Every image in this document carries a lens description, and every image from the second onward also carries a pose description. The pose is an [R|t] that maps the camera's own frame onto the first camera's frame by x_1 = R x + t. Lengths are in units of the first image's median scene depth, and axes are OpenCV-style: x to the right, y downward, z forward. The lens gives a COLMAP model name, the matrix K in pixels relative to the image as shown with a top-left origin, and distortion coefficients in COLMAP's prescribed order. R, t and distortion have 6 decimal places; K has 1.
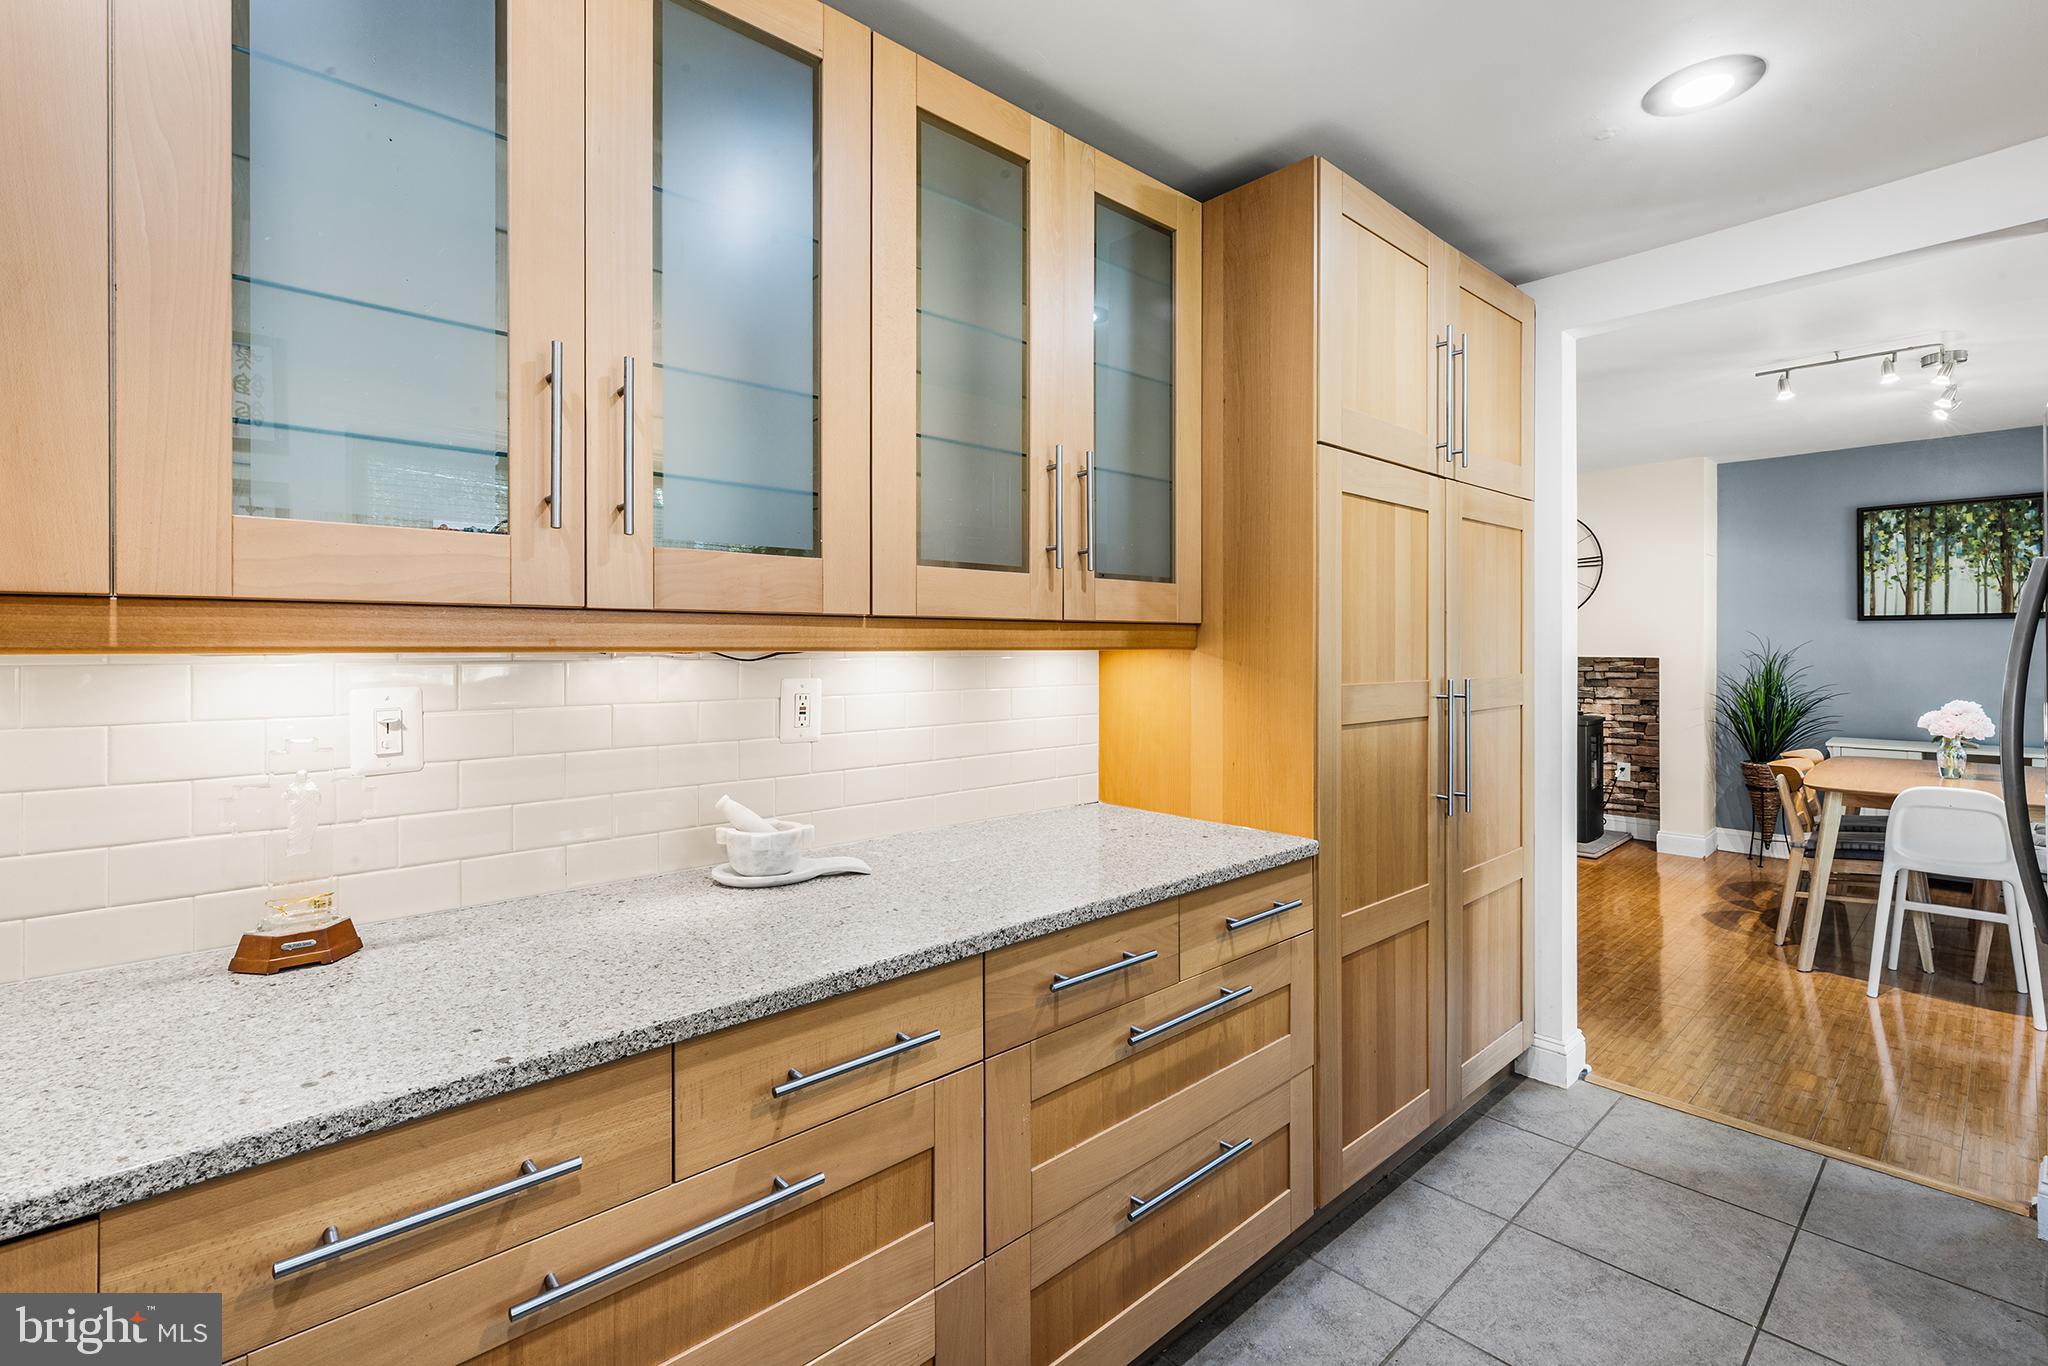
lens RADIAL K [[912.2, 0, 1022.9], [0, 912.2, 648.2], [0, 0, 1]] dist [-0.000764, -0.000653]
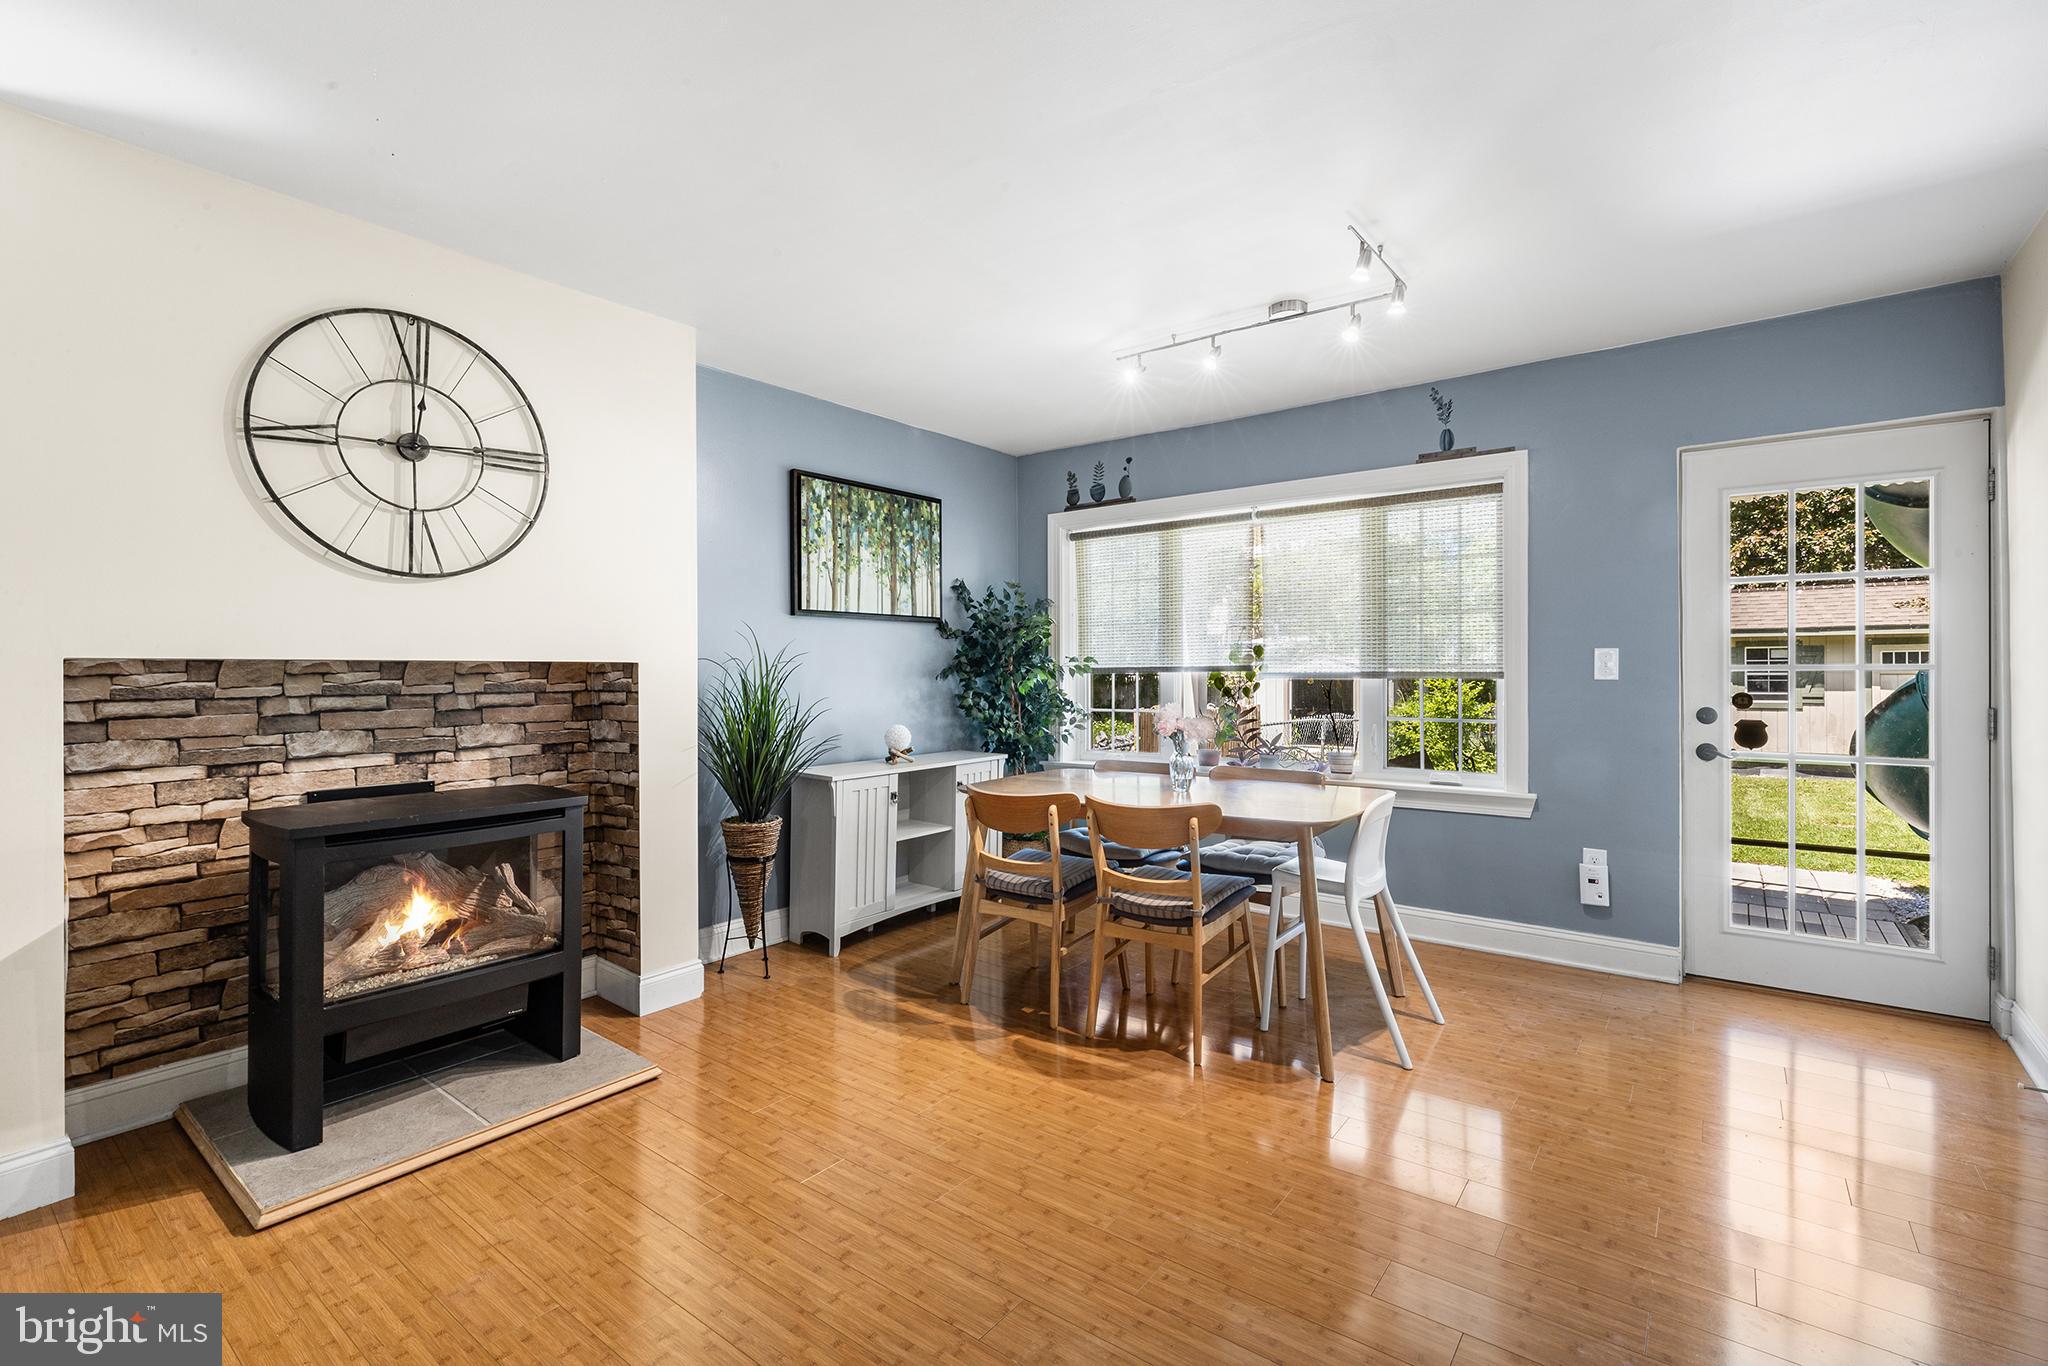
lens RADIAL K [[910.2, 0, 1027.3], [0, 910.2, 666.7], [0, 0, 1]] dist [0.001154, -0.000237]
pose [[-0.174567, 0.003376, 0.984640, 0.128816], [0.004446, 0.999987, -0.002640, 0.017051], [-0.984635, 0.003917, -0.174579, 0.972316]]
